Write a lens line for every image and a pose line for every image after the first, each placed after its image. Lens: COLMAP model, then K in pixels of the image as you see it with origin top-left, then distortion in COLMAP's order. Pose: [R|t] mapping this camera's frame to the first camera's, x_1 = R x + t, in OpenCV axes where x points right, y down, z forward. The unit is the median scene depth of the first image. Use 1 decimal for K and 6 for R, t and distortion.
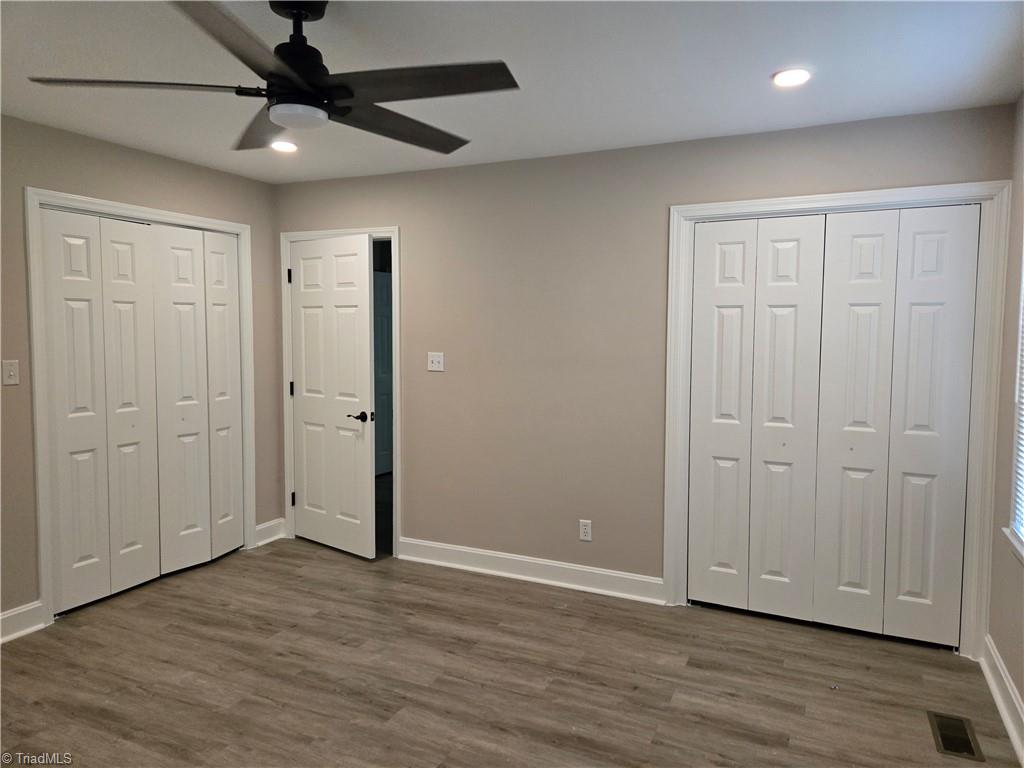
lens RADIAL K [[688.5, 0, 512.2], [0, 688.5, 386.6], [0, 0, 1]] dist [0.061813, -0.055528]
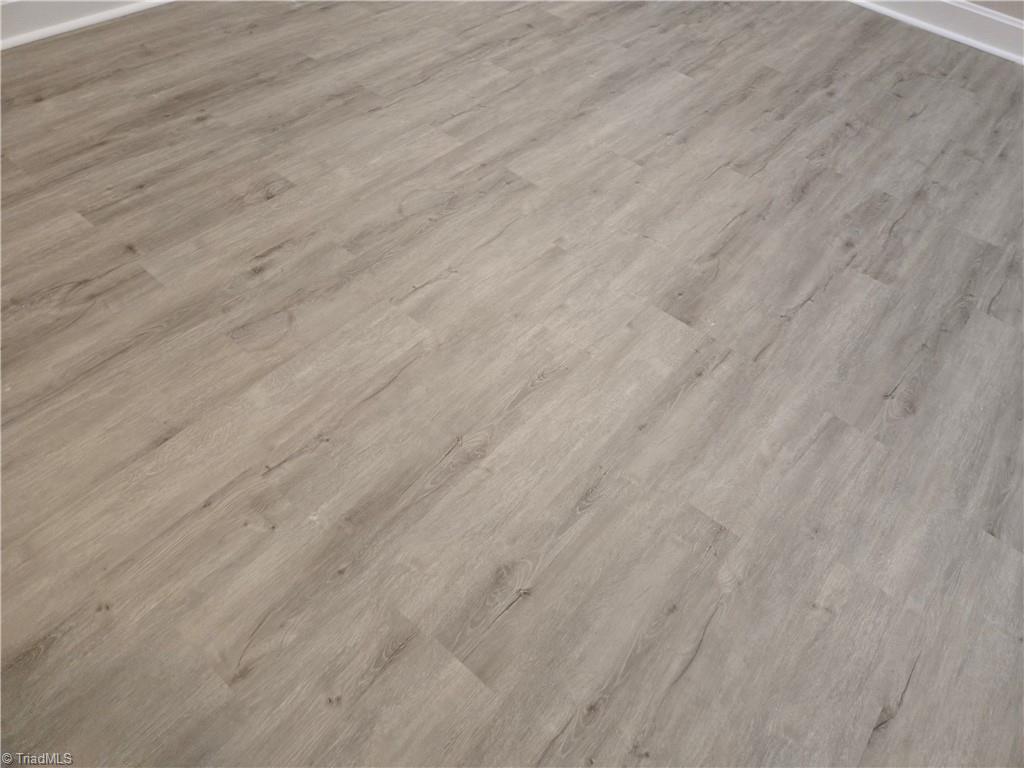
lens RADIAL K [[688.5, 0, 512.2], [0, 688.5, 386.6], [0, 0, 1]] dist [0.061813, -0.055528]
pose [[0.239394, -0.731992, 0.637871, -0.712363], [-0.013864, 0.654330, 0.756082, 0.054720], [-0.970824, -0.189845, 0.146494, 0.766327]]
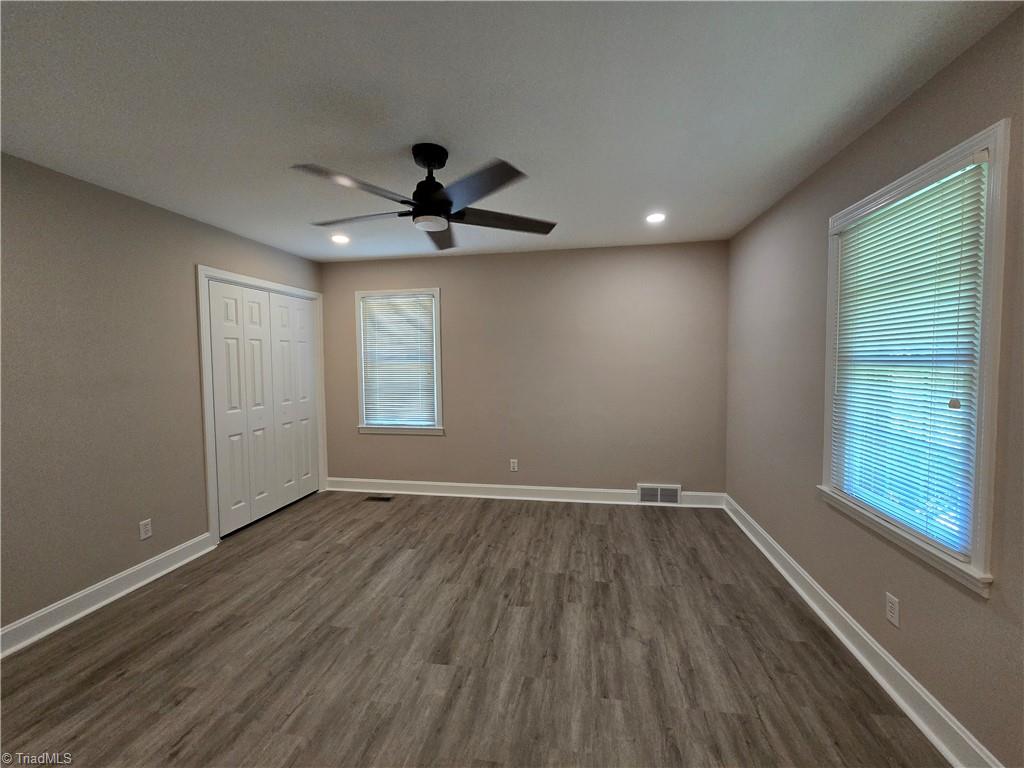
lens RADIAL K [[420.6, 0, 515.8], [0, 420.6, 379.1], [0, 0, 1]] dist [-0.000725, 0.000449]
pose [[-0.274515, -0.050102, 0.960277, -0.929099], [0.091207, 0.992783, 0.077872, -0.047222], [-0.957247, 0.108961, -0.267964, 0.744696]]
